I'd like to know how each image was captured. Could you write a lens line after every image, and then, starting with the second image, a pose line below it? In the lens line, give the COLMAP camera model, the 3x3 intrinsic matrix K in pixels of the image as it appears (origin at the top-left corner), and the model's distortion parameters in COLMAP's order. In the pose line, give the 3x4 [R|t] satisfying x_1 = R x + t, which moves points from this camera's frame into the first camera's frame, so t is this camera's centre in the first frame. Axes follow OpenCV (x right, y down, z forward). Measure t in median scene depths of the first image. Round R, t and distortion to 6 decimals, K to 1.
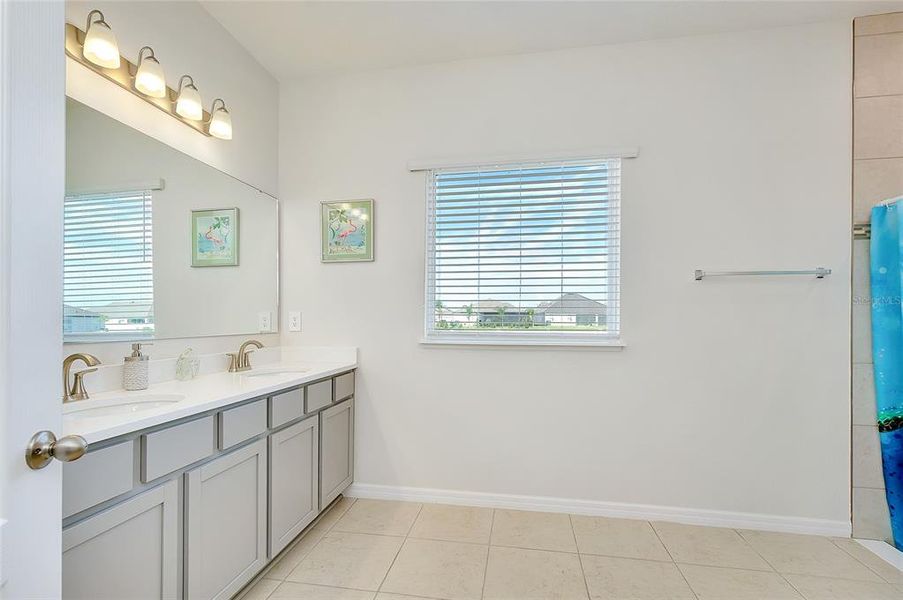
lens RADIAL K [[408.8, 0, 450.4], [0, 408.8, 322.5], [0, 0, 1]] dist [-0.002594, -0.000149]
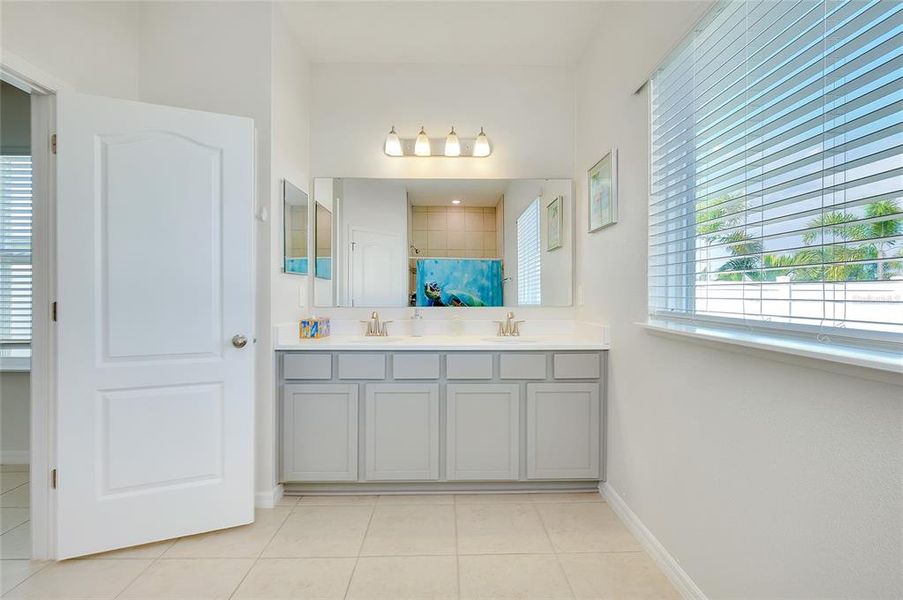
lens RADIAL K [[401.8, 0, 451.5], [0, 401.8, 300.0], [0, 0, 1]] dist [-0.001218, -0.000289]
pose [[0.196781, 0.004277, -0.980438, 0.640615], [-0.006329, 0.999975, 0.003092, 0.008105], [0.980427, 0.005596, 0.196803, 0.614673]]
